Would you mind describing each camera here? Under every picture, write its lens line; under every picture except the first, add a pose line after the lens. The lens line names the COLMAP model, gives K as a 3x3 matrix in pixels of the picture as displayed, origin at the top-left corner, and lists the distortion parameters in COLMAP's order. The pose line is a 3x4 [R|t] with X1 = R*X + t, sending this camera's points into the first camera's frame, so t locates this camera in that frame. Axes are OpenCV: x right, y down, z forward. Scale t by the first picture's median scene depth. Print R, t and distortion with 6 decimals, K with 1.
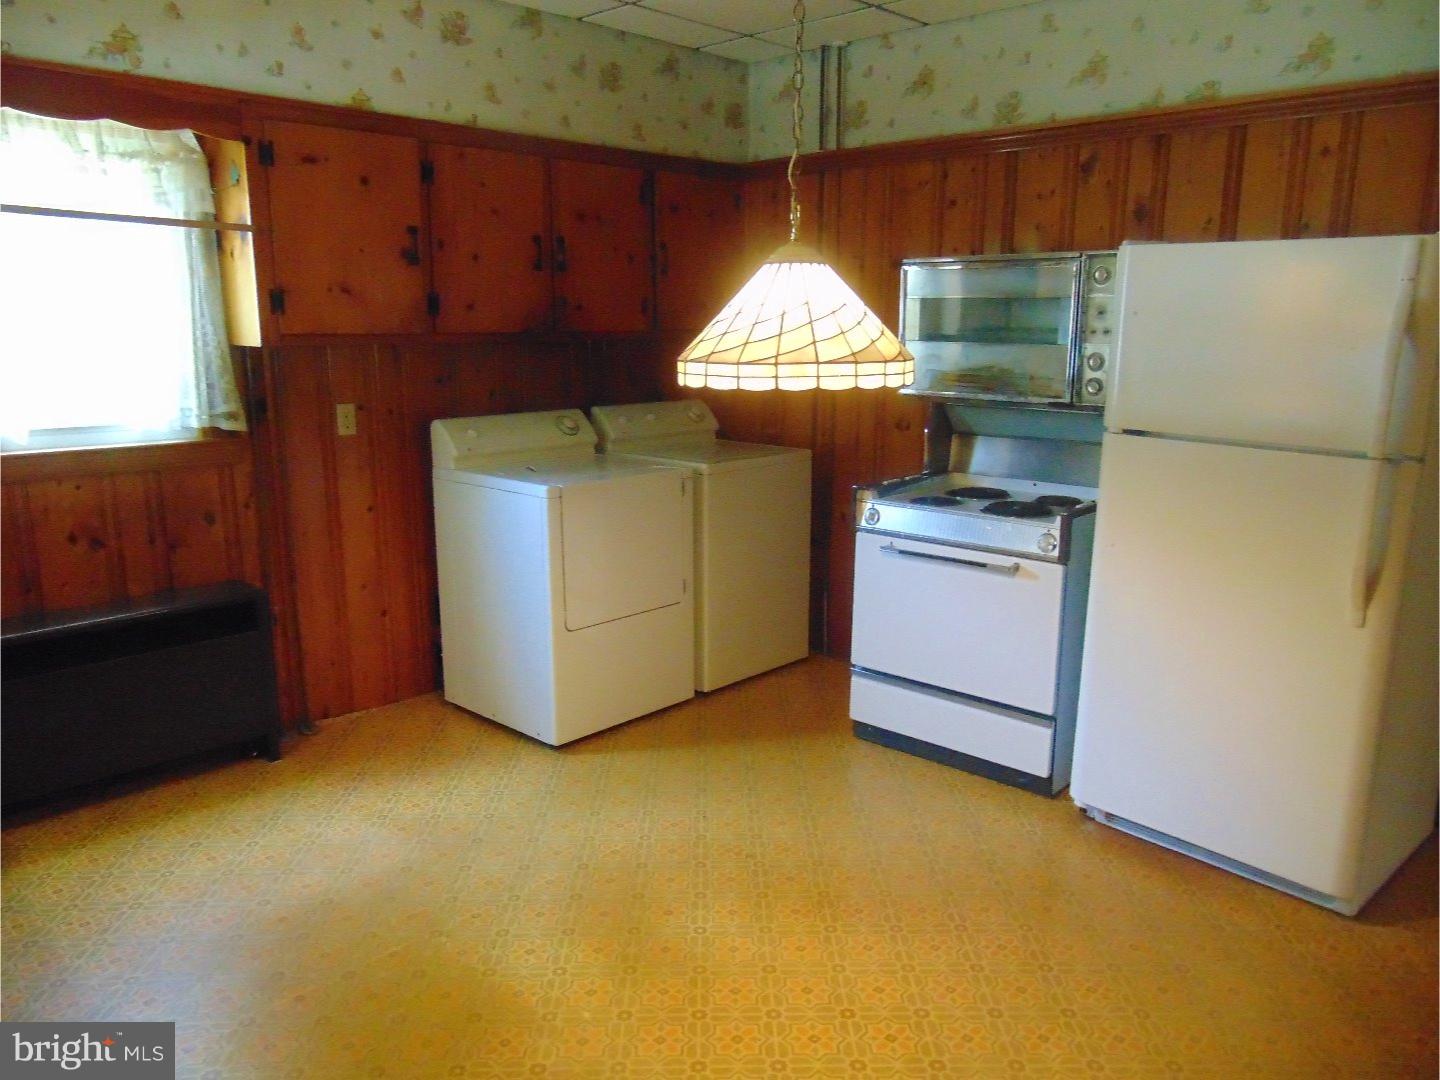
lens RADIAL K [[1092.6, 0, 720.0], [0, 1092.6, 540.0], [0, 0, 1]] dist [-0.045221, 0.082454]
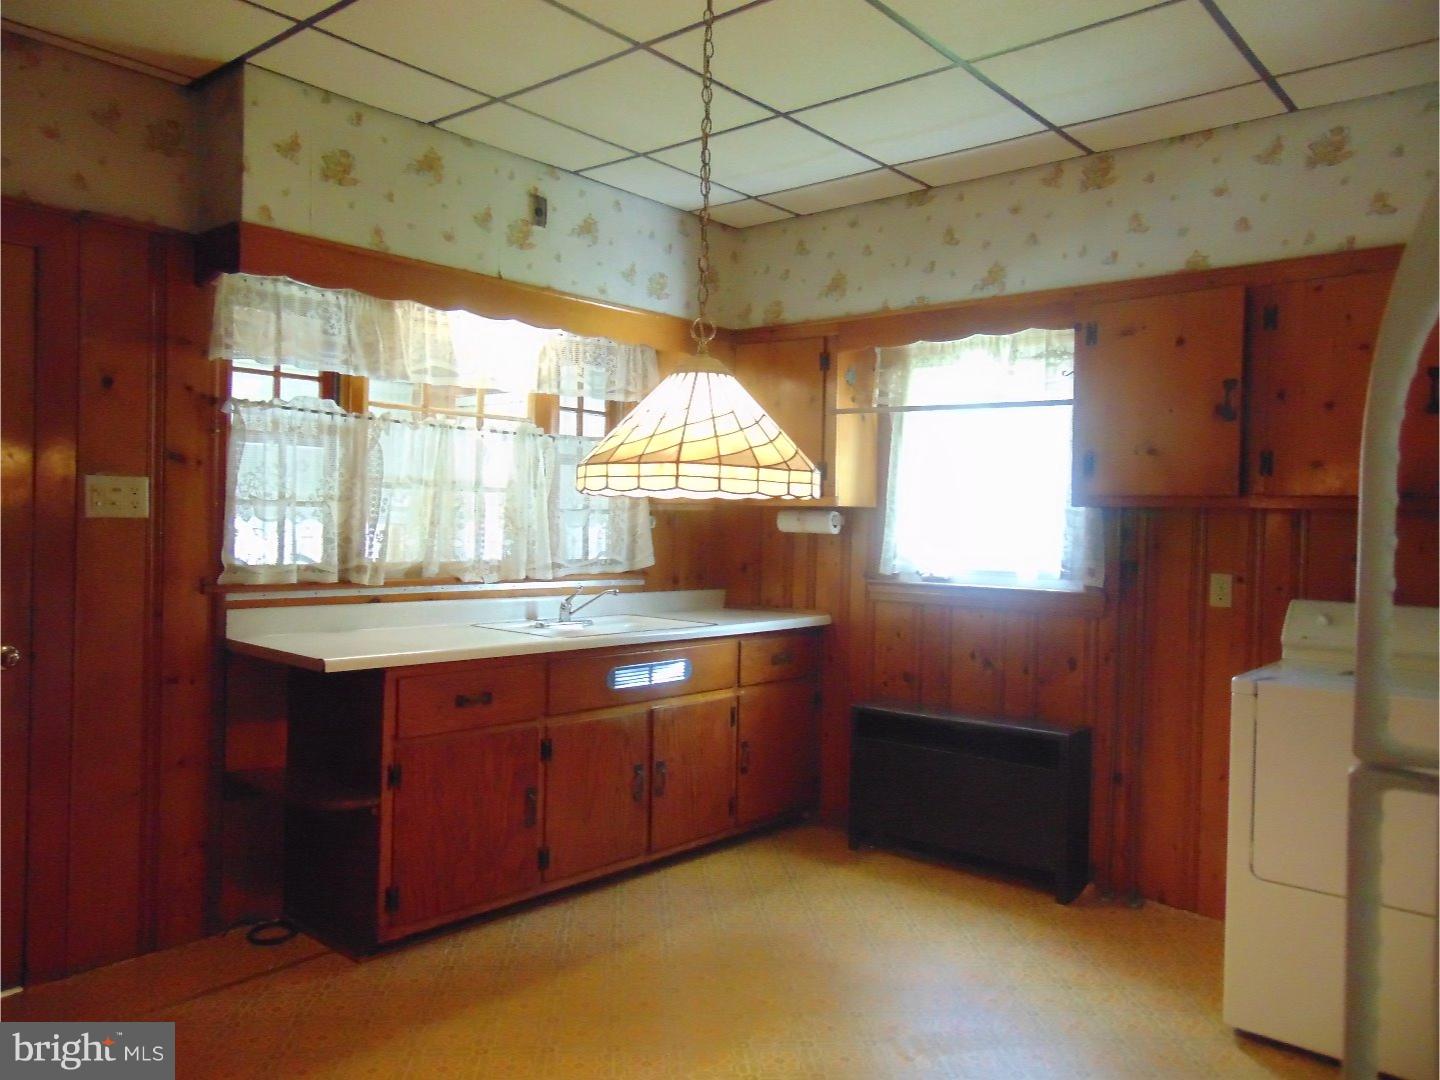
lens RADIAL K [[1092.6, 0, 720.0], [0, 1092.6, 540.0], [0, 0, 1]] dist [-0.045221, 0.082454]
pose [[0.041831, 0.006256, -0.999105, 0.641898], [-0.227334, 0.973811, -0.003420, -0.058627], [0.972918, 0.227274, 0.042158, 0.601670]]
